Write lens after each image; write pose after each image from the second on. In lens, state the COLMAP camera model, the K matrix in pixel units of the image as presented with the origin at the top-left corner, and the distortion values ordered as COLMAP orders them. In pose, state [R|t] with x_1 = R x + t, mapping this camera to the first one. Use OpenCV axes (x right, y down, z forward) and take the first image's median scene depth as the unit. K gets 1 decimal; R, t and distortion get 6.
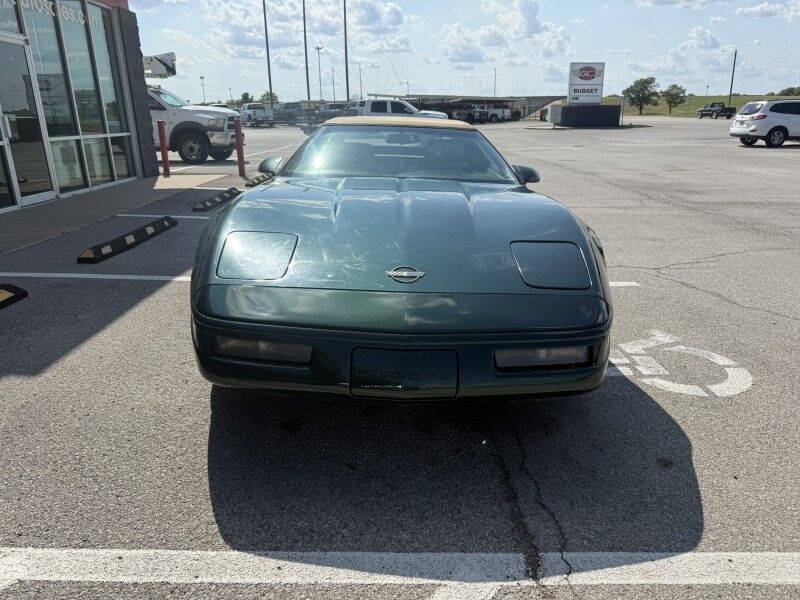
lens RADIAL K [[573.4, 0, 400.6], [0, 573.4, 301.7], [0, 0, 1]] dist [-0.002248, -0.009293]
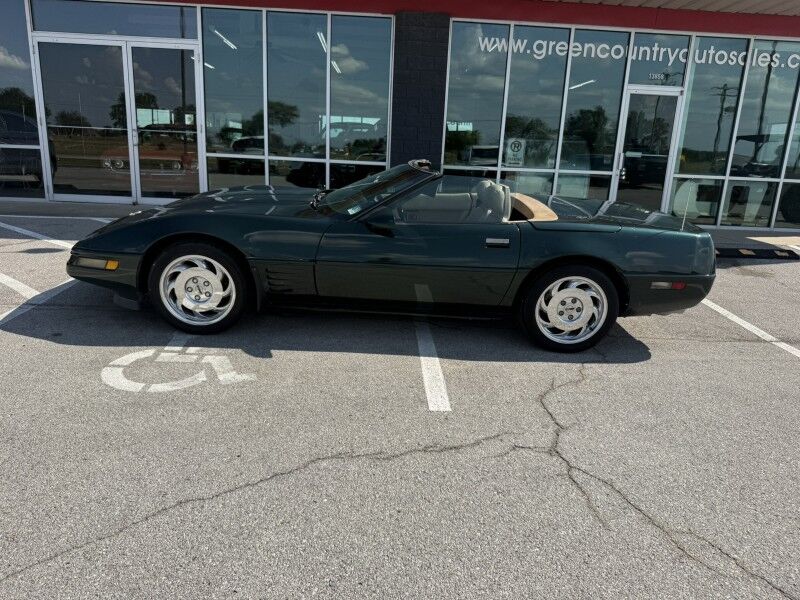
lens RADIAL K [[573.4, 0, 400.6], [0, 573.4, 301.7], [0, 0, 1]] dist [-0.002248, -0.009293]
pose [[0.016847, 0.280032, -0.959843, 0.578211], [-0.348567, 0.901400, 0.256863, -0.171688], [0.937133, 0.330242, 0.112796, 0.472881]]
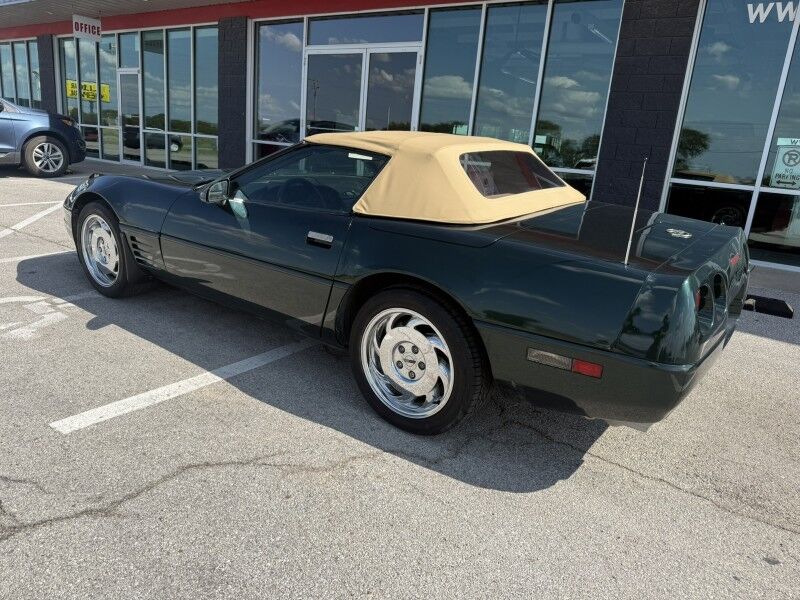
lens RADIAL K [[571.3, 0, 397.1], [0, 571.3, 300.7], [0, 0, 1]] dist [-0.007732, -0.000899]
pose [[-0.605542, 0.176362, -0.776025, 0.340209], [-0.309428, 0.846228, 0.433767, -0.247281], [0.733194, 0.502787, -0.457855, 0.787347]]
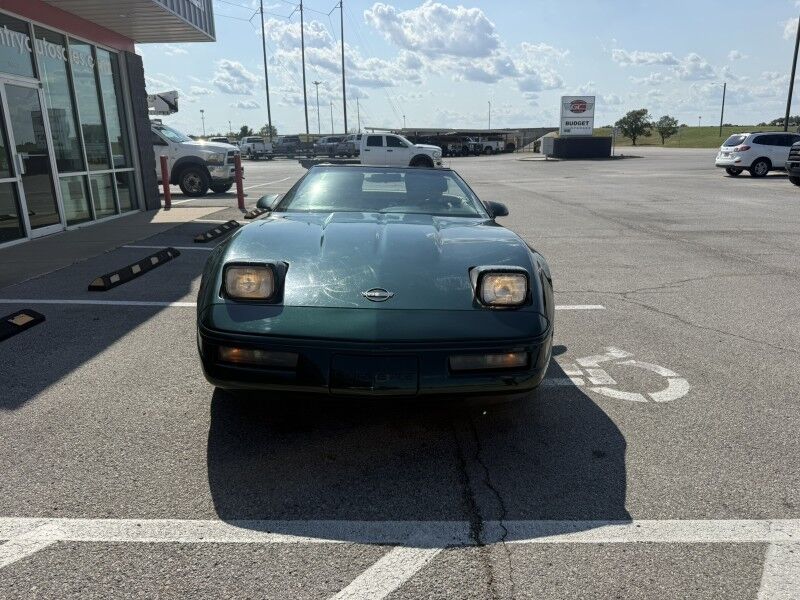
lens RADIAL K [[574.0, 0, 400.0], [0, 574.0, 300.0], [0, 0, 1]] dist [0.017135, -0.035176]
pose [[0.999985, -0.005147, 0.001818, 0.014127], [0.005238, 0.998513, -0.054268, 0.007285], [-0.001536, 0.054276, 0.998525, -0.052457]]
